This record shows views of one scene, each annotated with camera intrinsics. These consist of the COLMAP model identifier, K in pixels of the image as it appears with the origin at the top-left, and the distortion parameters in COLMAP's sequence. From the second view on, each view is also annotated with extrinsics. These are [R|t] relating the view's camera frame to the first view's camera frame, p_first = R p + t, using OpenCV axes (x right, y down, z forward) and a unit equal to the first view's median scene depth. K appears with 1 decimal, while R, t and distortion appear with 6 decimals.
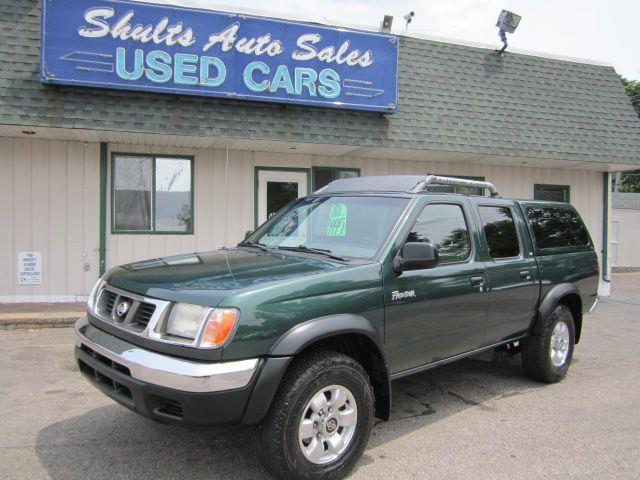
lens RADIAL K [[534.1, 0, 314.2], [0, 534.1, 236.3], [0, 0, 1]] dist [-0.043402, 0.035143]
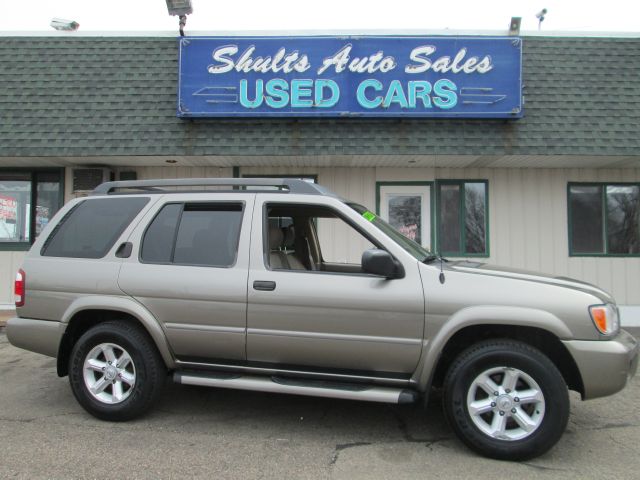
lens RADIAL K [[534.1, 0, 313.2], [0, 534.1, 236.1], [0, 0, 1]] dist [-0.043402, 0.035143]
pose [[0.948271, -0.016734, -0.317021, 0.105960], [0.004156, 0.999179, -0.040310, 0.012723], [0.317435, 0.036908, 0.947561, 0.008089]]
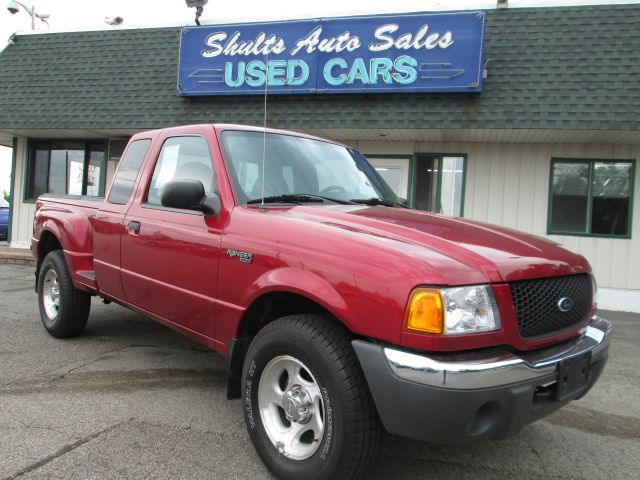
lens RADIAL K [[534.1, 0, 317.3], [0, 534.1, 236.8], [0, 0, 1]] dist [-0.043402, 0.035143]
pose [[0.831262, 0.045440, -0.554020, 0.479200], [-0.052340, 0.998624, 0.003375, 0.040276], [0.553411, 0.026191, 0.832496, 0.064333]]
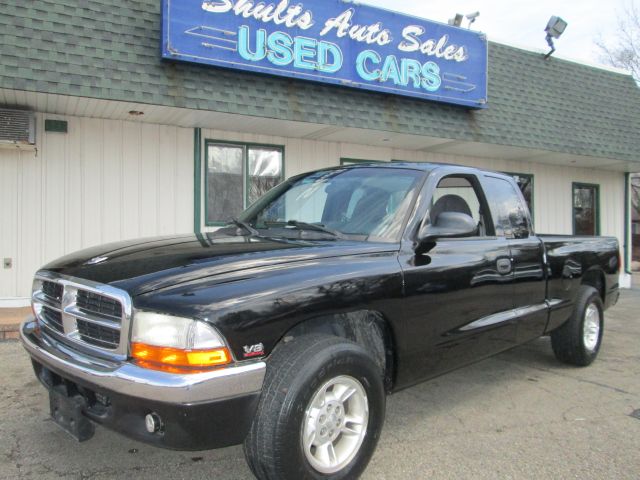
lens RADIAL K [[534.1, 0, 316.6], [0, 534.1, 229.3], [0, 0, 1]] dist [-0.043402, 0.035143]
pose [[0.986838, 0.000016, 0.161710, -0.352161], [0.003147, 0.999809, -0.019304, 0.019694], [-0.161680, 0.019559, 0.986649, 0.055051]]
